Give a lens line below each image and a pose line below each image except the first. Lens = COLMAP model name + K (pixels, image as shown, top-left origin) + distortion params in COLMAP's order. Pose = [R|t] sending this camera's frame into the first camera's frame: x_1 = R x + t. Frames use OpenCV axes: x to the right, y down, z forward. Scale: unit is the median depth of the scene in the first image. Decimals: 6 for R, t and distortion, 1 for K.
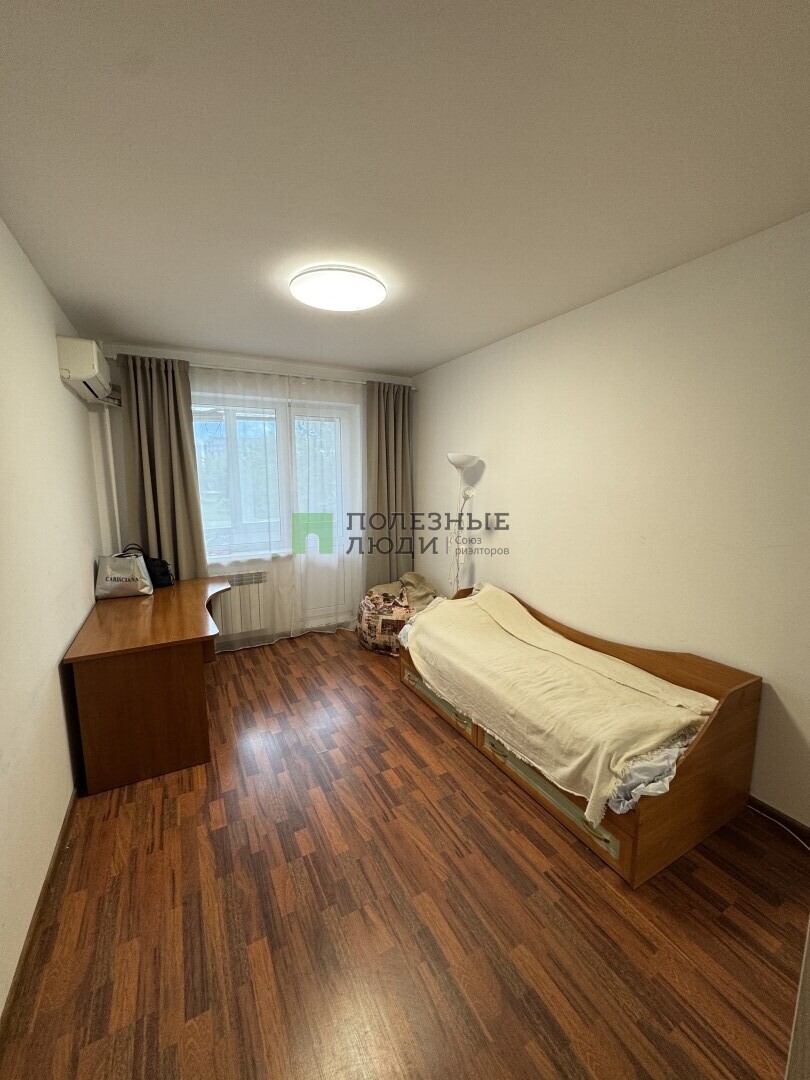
lens RADIAL K [[431.5, 0, 407.7], [0, 431.5, 537.0], [0, 0, 1]] dist [-0.002396, -0.000839]
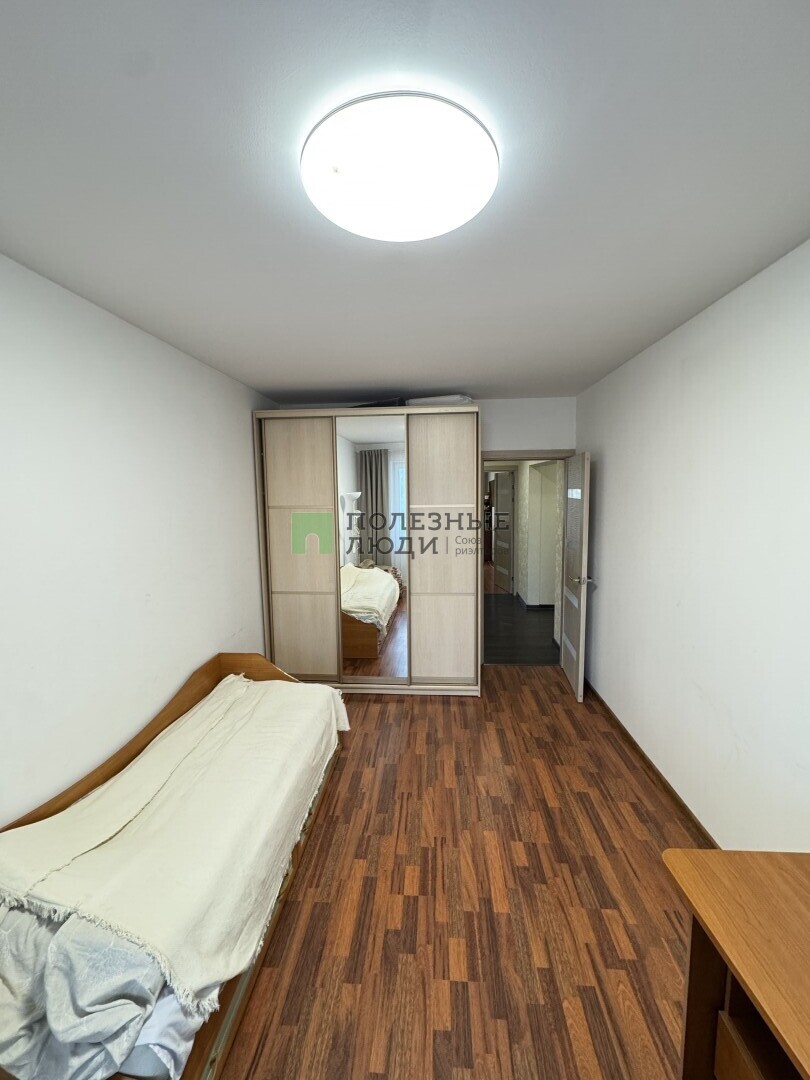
lens RADIAL K [[431.5, 0, 407.7], [0, 431.5, 538.1], [0, 0, 1]] dist [-0.002396, -0.000839]
pose [[-0.846774, -0.040510, 0.530409, -0.530472], [0.092302, 0.970782, 0.221500, -0.341199], [-0.523884, 0.236518, -0.818294, 1.795706]]
